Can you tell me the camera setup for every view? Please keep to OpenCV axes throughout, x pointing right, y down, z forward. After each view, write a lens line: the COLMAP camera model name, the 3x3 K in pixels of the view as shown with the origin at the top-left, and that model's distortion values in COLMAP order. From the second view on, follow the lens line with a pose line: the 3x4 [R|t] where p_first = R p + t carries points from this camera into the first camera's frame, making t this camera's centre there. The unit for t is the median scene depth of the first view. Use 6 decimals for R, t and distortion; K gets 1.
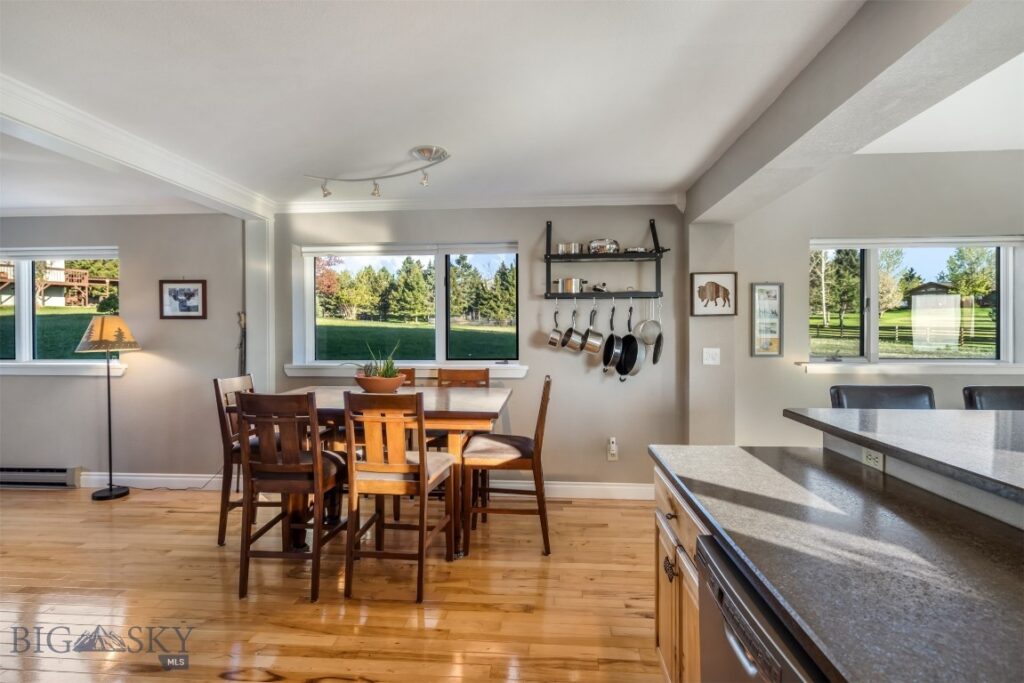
lens RADIAL K [[543.6, 0, 508.9], [0, 543.6, 335.0], [0, 0, 1]] dist [-0.000656, 0.000441]
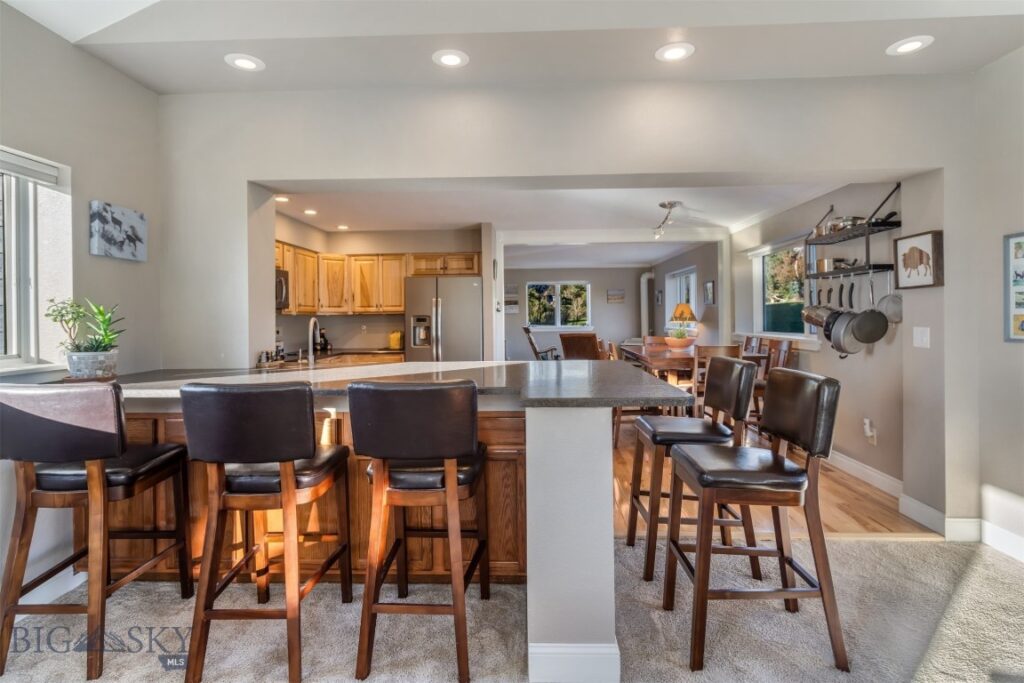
lens RADIAL K [[511.8, 0, 511.5], [0, 511.8, 313.4], [0, 0, 1]] dist [0.001470, 0.000079]
pose [[0.040909, -0.004633, -0.999152, 0.983972], [0.006432, 0.999970, -0.004373, 0.002664], [0.999142, -0.006248, 0.040938, 0.310783]]
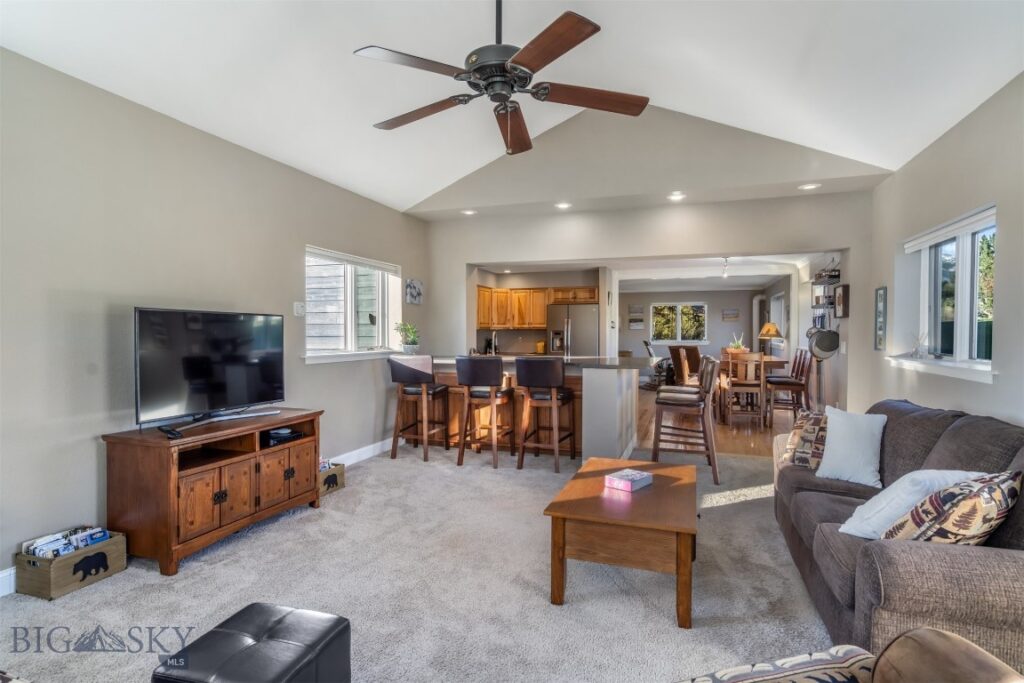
lens RADIAL K [[517.1, 0, 512.0], [0, 517.1, 341.5], [0, 0, 1]] dist [0.000868, 0.000297]
pose [[-0.250973, 0.019960, -0.967788, 1.616441], [-0.003837, 0.999759, 0.021615, 0.000401], [0.967986, 0.009138, -0.250836, 0.460608]]
